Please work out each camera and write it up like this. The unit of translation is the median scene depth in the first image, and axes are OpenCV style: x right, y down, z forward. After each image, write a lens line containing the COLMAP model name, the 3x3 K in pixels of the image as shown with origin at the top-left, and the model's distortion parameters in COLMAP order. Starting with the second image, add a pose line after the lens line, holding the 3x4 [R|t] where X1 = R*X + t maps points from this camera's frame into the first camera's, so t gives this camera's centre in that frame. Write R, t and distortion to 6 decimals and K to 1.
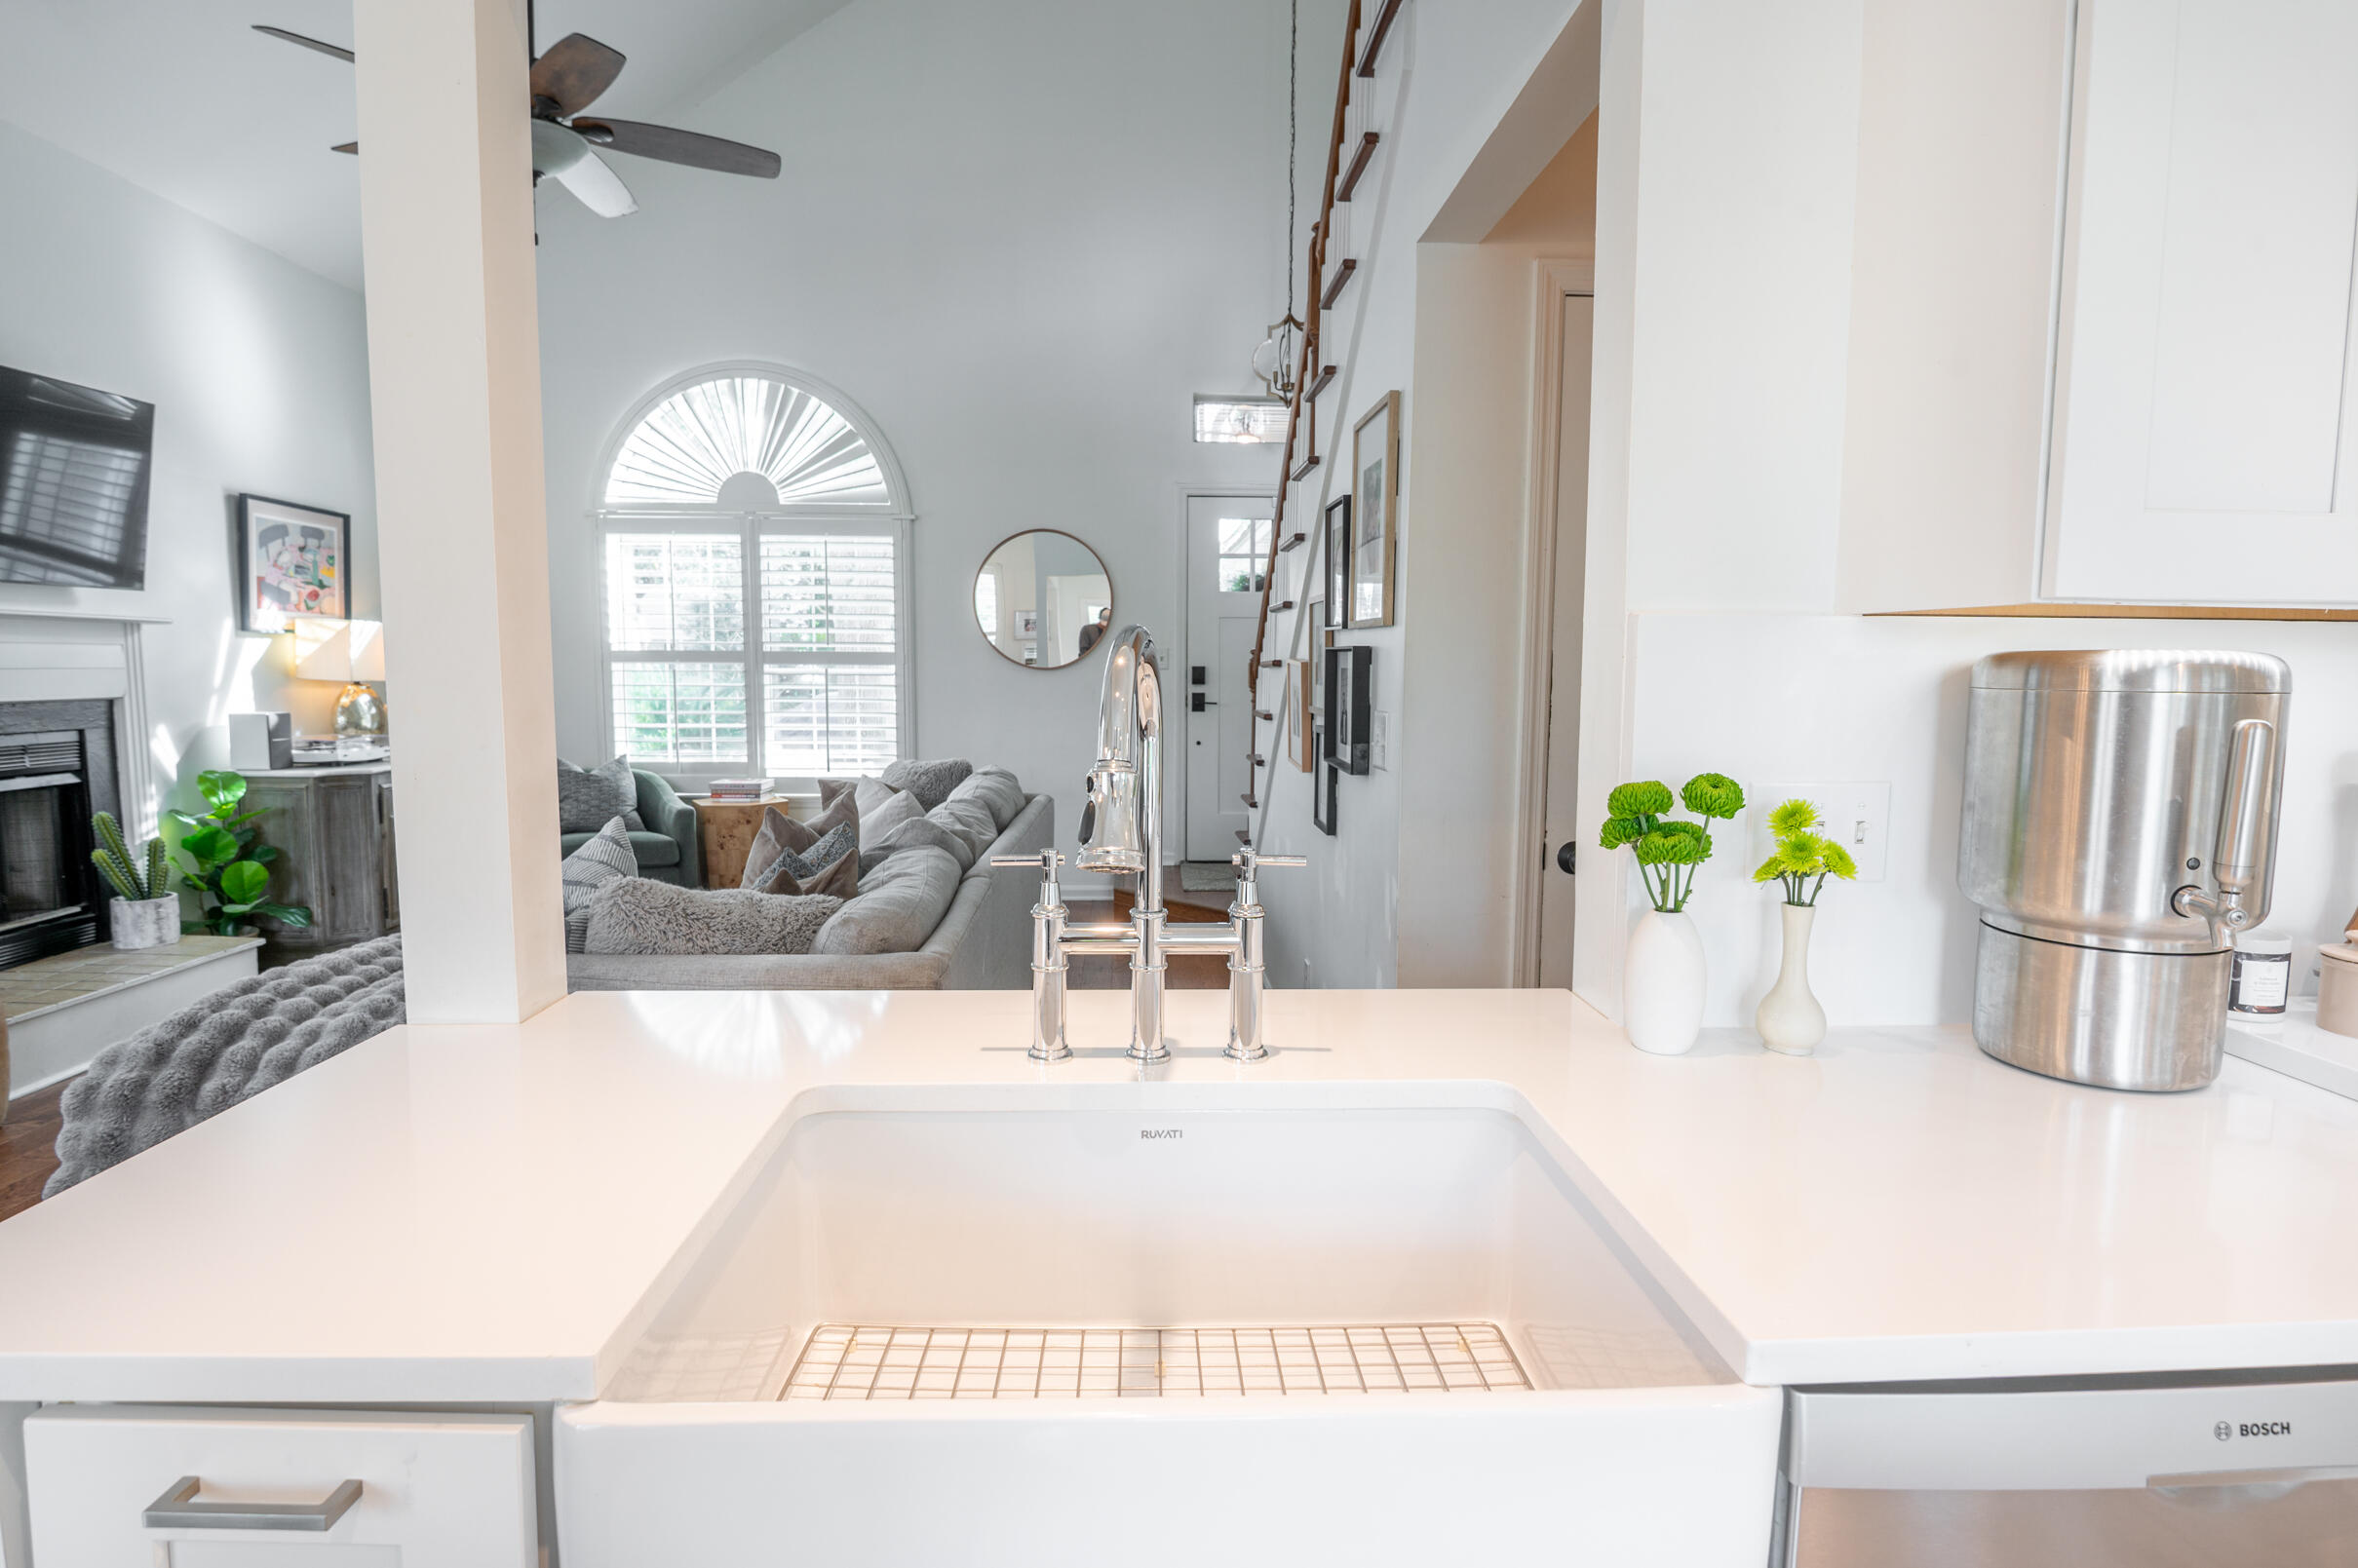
lens RADIAL K [[1199.1, 0, 1179.0], [0, 1199.1, 784.0], [0, 0, 1]] dist [-0.021373, -0.001269]
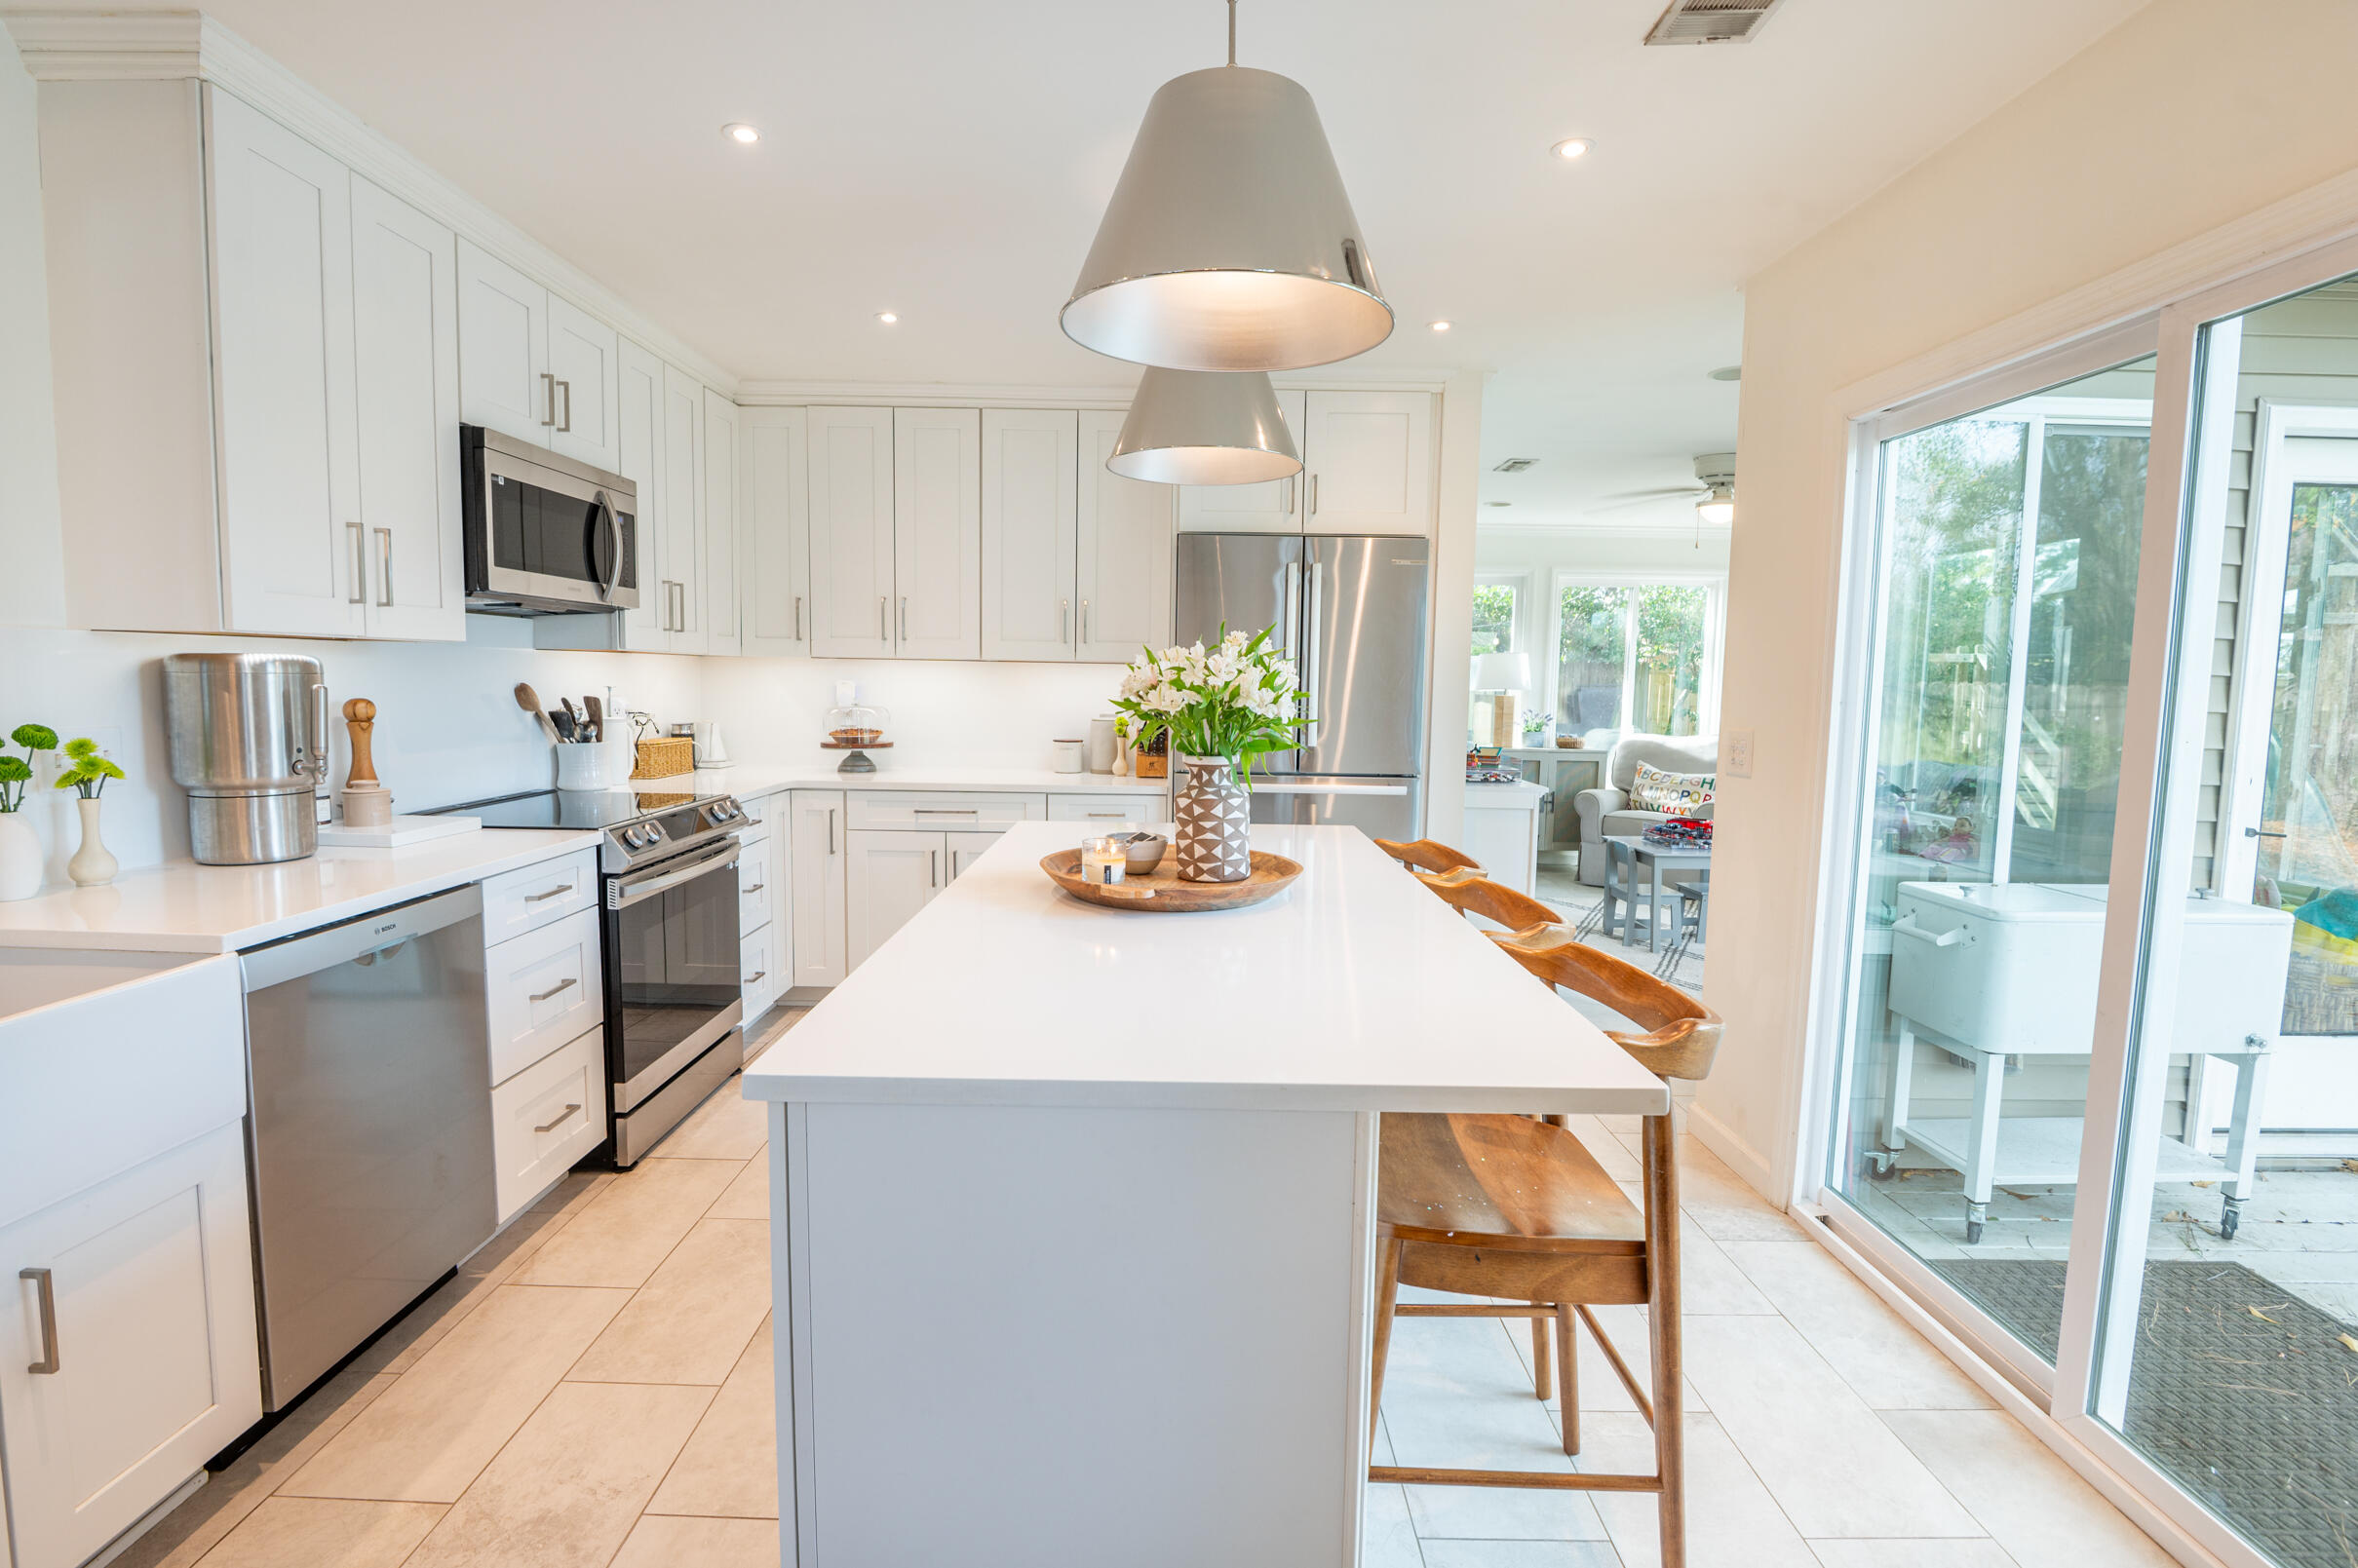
lens RADIAL K [[1073.5, 0, 1166.6], [0, 1073.5, 778.2], [0, 0, 1]] dist [0.000098, -0.015457]
pose [[0.046897, -0.102014, 0.993677, -0.229732], [0.073015, 0.992460, 0.098443, 0.008895], [-0.996228, 0.067936, 0.053992, -0.159435]]
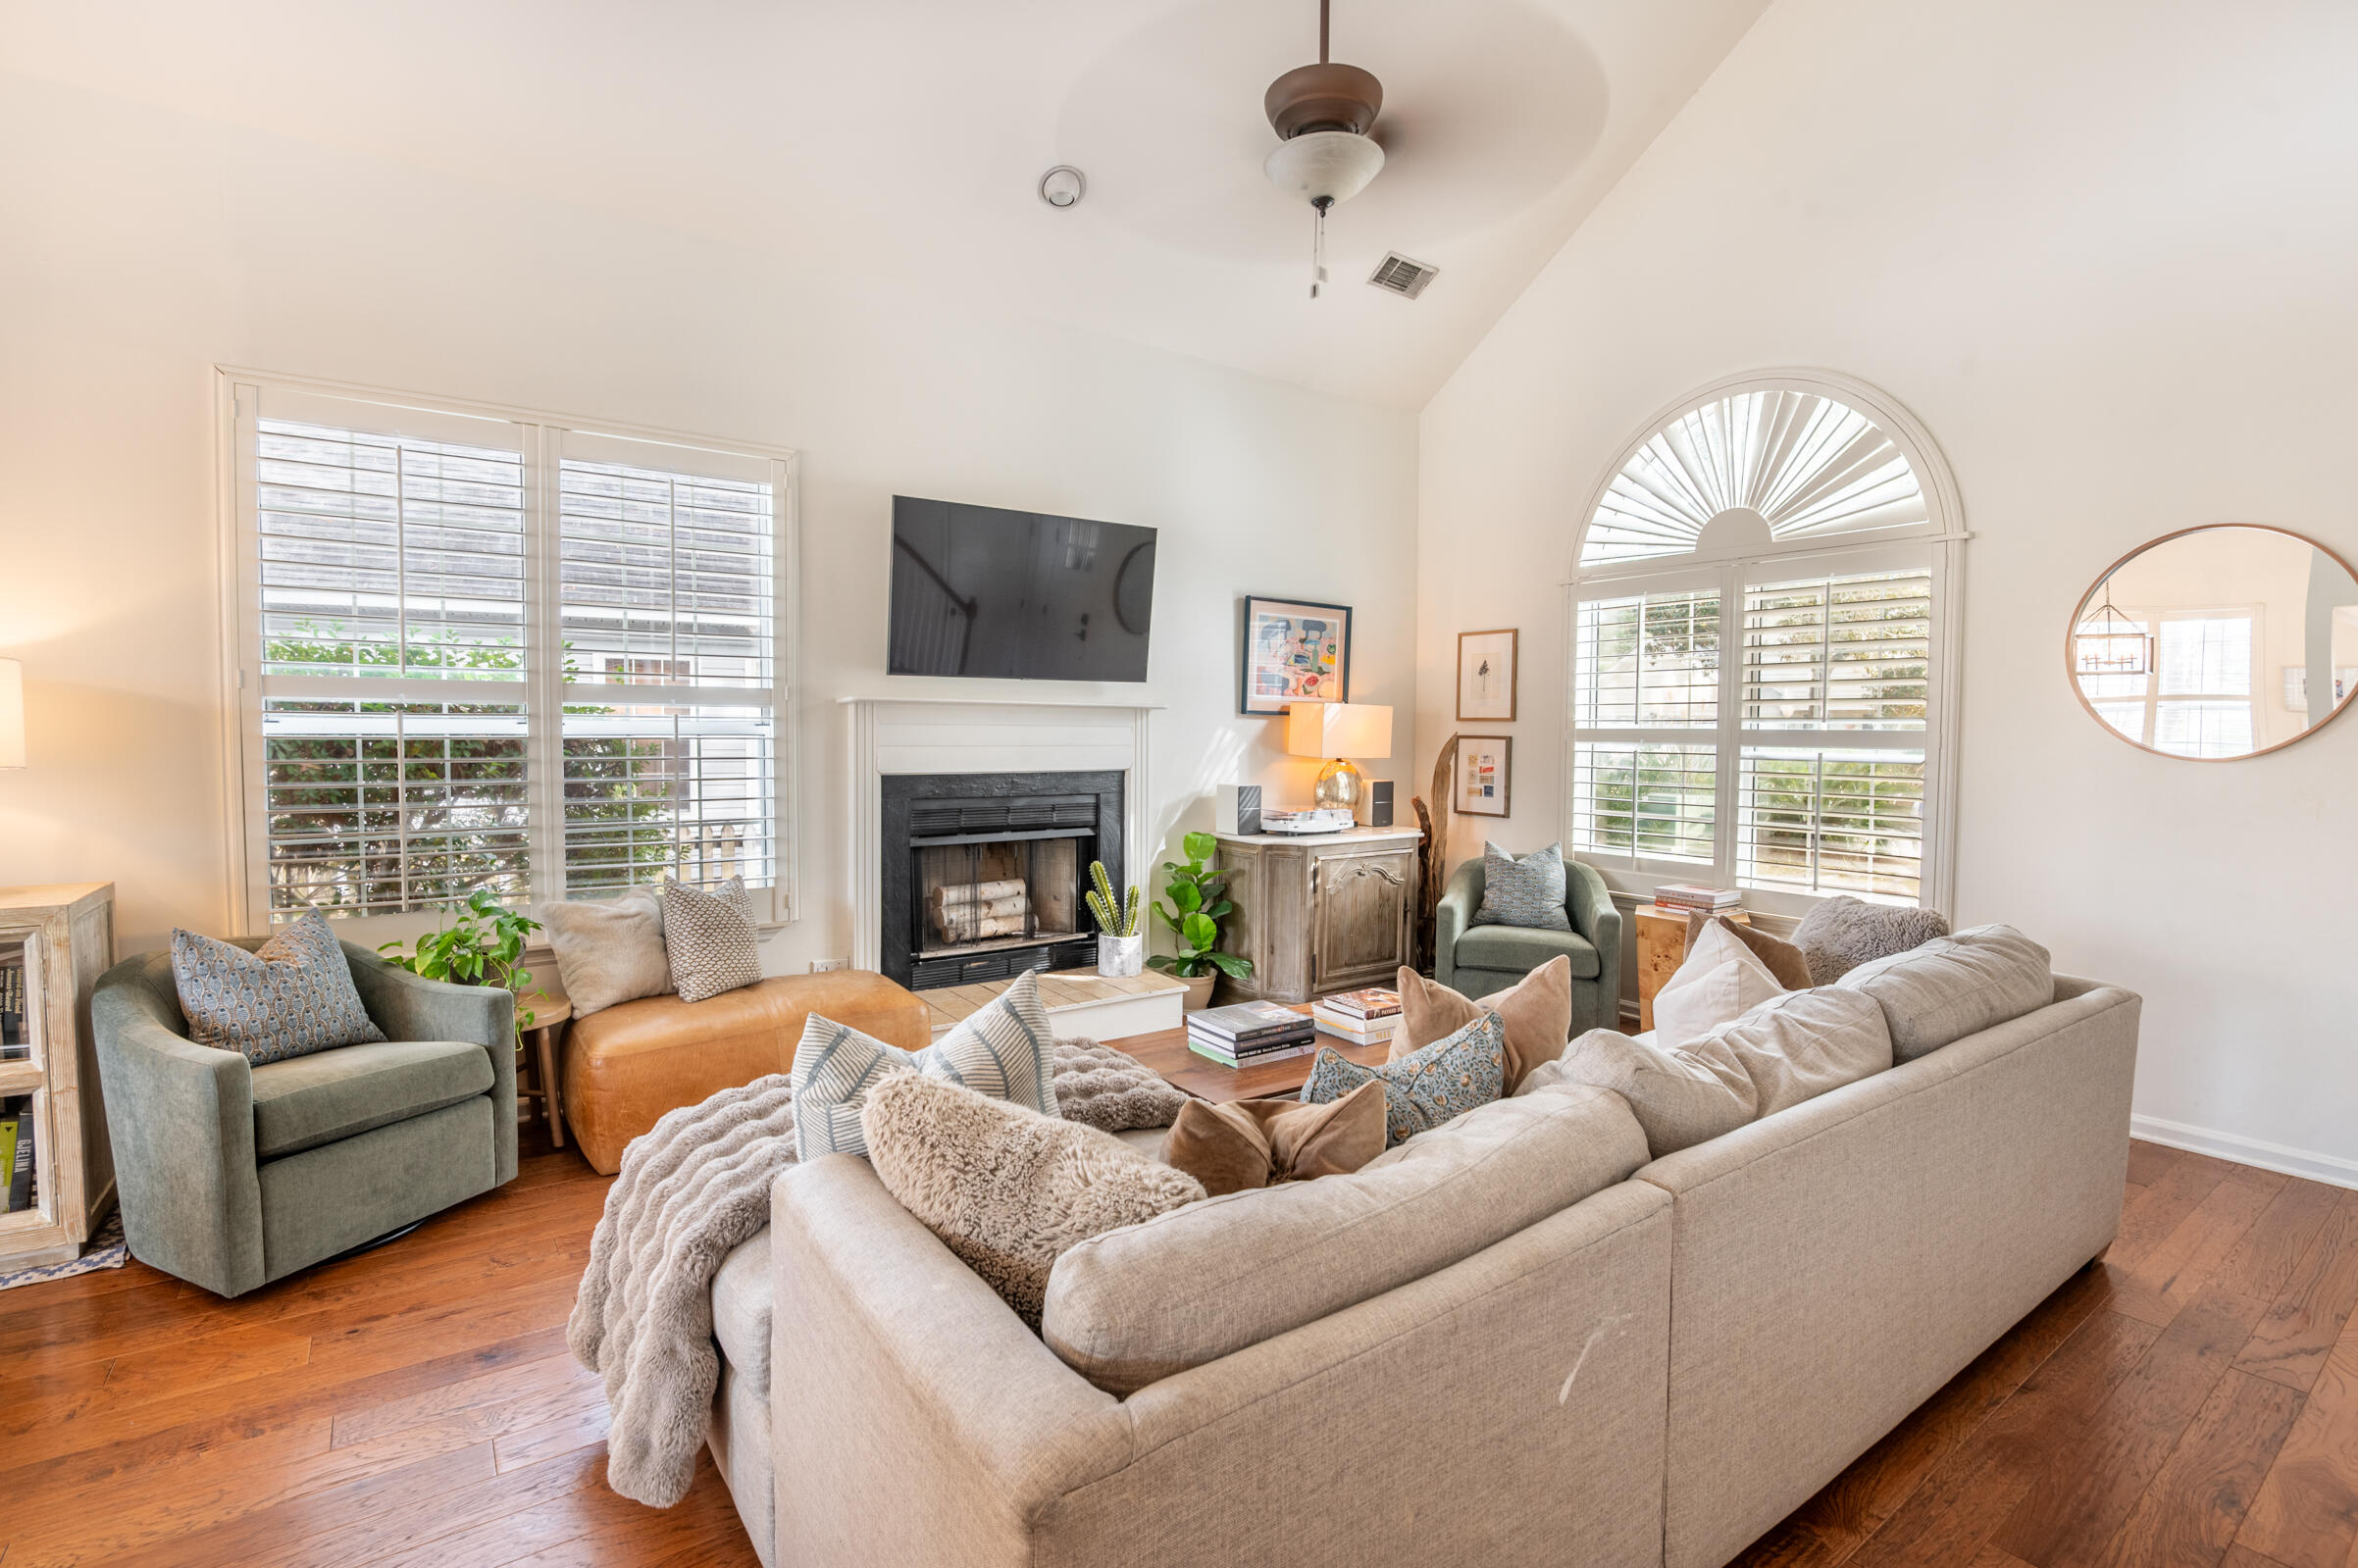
lens RADIAL K [[1087.6, 0, 1169.6], [0, 1087.6, 786.9], [0, 0, 1]] dist [-0.012445, -0.001133]
pose [[0.543742, 0.040826, -0.838259, 0.068122], [-0.085900, 0.996278, -0.007197, -0.043909], [0.834845, 0.075920, 0.545225, 0.362451]]
